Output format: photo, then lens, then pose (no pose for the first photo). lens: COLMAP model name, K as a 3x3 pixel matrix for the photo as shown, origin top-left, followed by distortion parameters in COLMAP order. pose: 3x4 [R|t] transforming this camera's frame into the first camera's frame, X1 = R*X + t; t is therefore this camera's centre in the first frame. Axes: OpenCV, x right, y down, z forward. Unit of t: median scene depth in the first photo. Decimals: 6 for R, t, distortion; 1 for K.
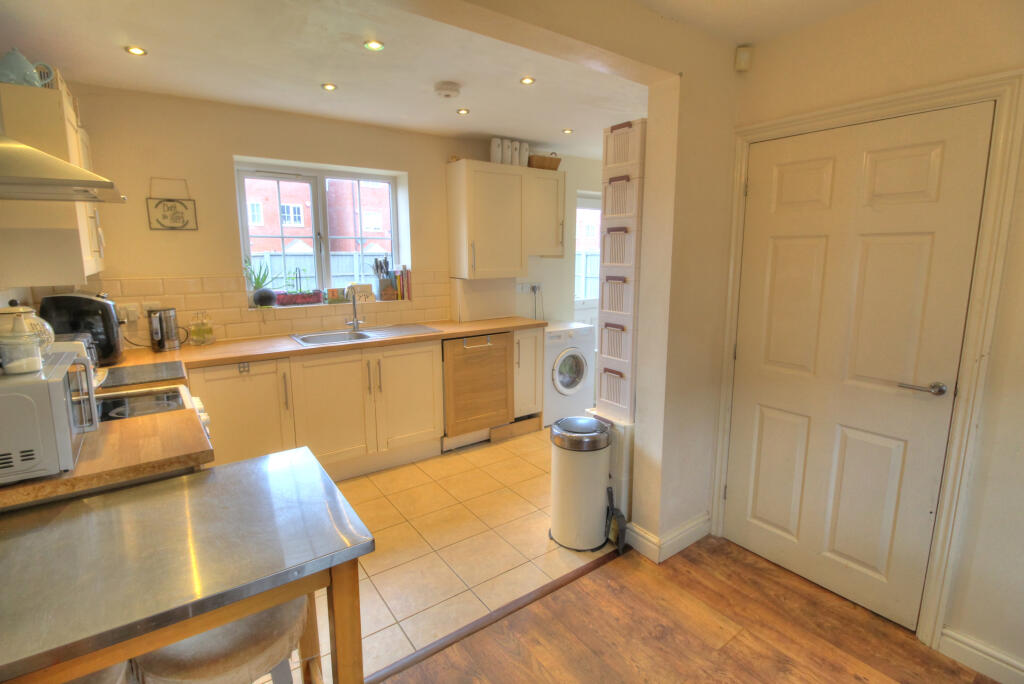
lens RADIAL K [[473.6, 0, 513.2], [0, 473.6, 342.9], [0, 0, 1]] dist [-0.028285, -0.000844]
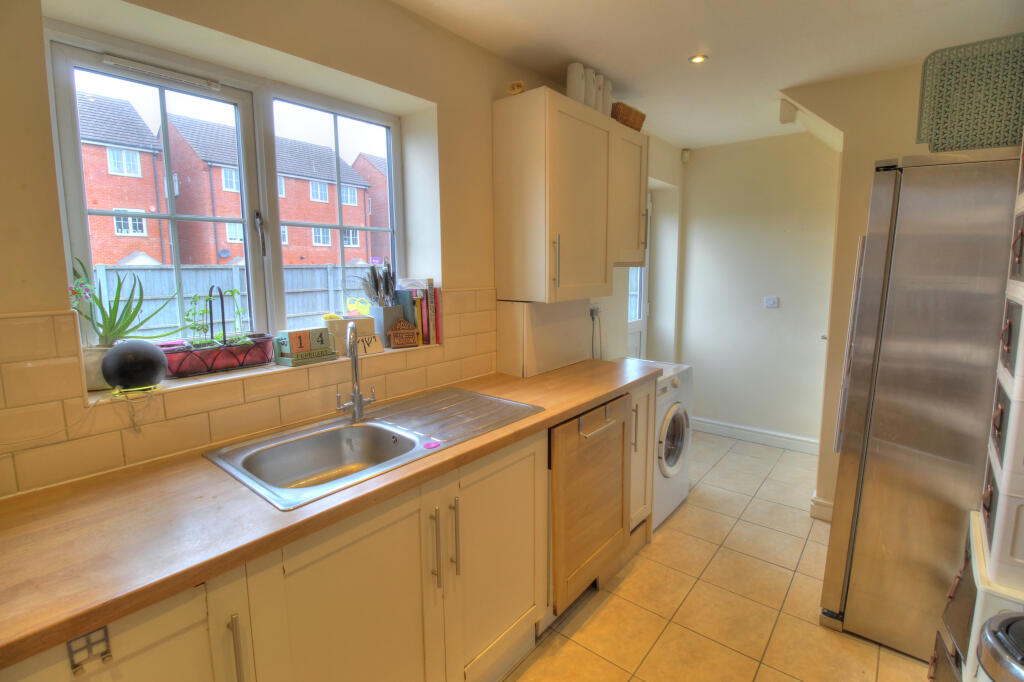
lens RADIAL K [[473.6, 0, 512.3], [0, 473.6, 332.0], [0, 0, 1]] dist [-0.028285, -0.000844]
pose [[0.967045, -0.040468, 0.251370, -0.284897], [0.053450, 0.997555, -0.045030, -0.079099], [-0.248933, 0.056982, 0.966843, 0.485153]]
